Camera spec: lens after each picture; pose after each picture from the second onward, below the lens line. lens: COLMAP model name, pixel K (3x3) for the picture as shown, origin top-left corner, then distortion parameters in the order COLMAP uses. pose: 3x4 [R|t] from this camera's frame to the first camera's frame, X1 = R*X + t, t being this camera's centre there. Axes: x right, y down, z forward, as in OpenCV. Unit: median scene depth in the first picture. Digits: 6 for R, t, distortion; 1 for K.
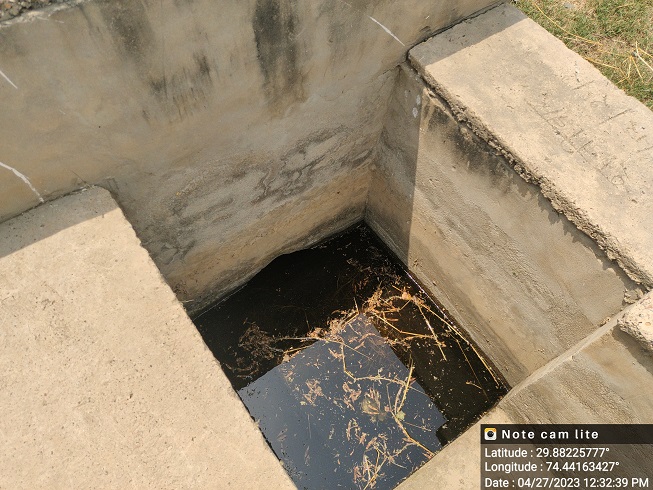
lens RADIAL K [[489.4, 0, 323.9], [0, 489.4, 250.0], [0, 0, 1]] dist [0.099669, -0.160693]
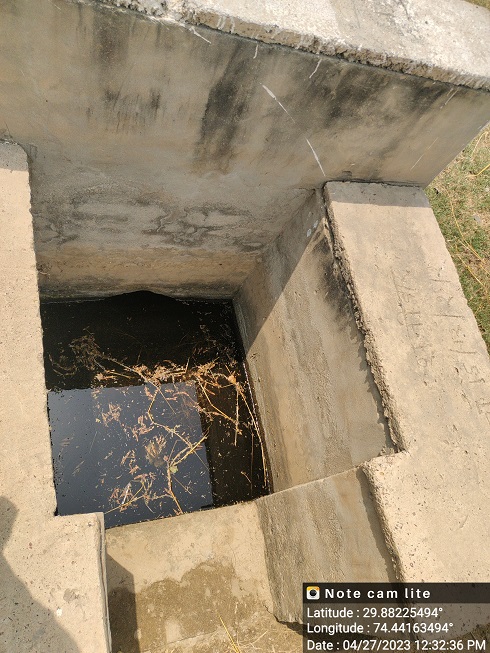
lens RADIAL K [[489.7, 0, 245.0], [0, 489.7, 326.5], [0, 0, 1]] dist [0.102029, -0.116558]
pose [[0.877301, 0.471441, 0.089920, 0.057542], [-0.470310, 0.881818, -0.034722, 0.022641], [-0.095662, -0.011829, 0.995344, -0.125392]]
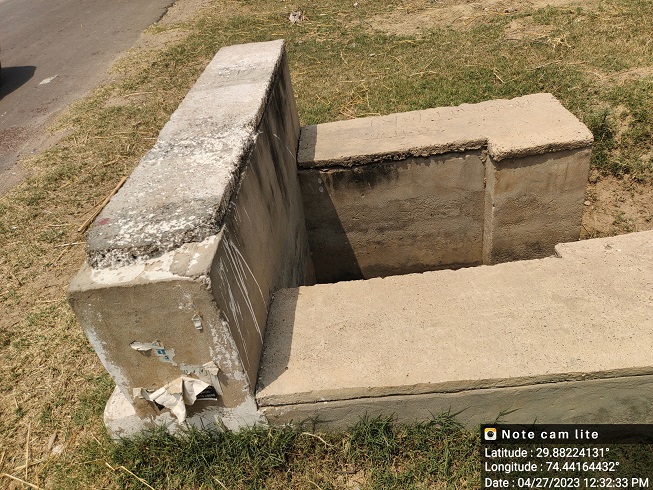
lens RADIAL K [[489.4, 0, 323.9], [0, 489.4, 250.0], [0, 0, 1]] dist [0.099669, -0.160693]
pose [[0.566942, -0.591997, 0.572815, -0.886280], [0.787663, 0.593165, -0.166559, 0.115170], [-0.241171, 0.545614, 0.802584, -0.181087]]
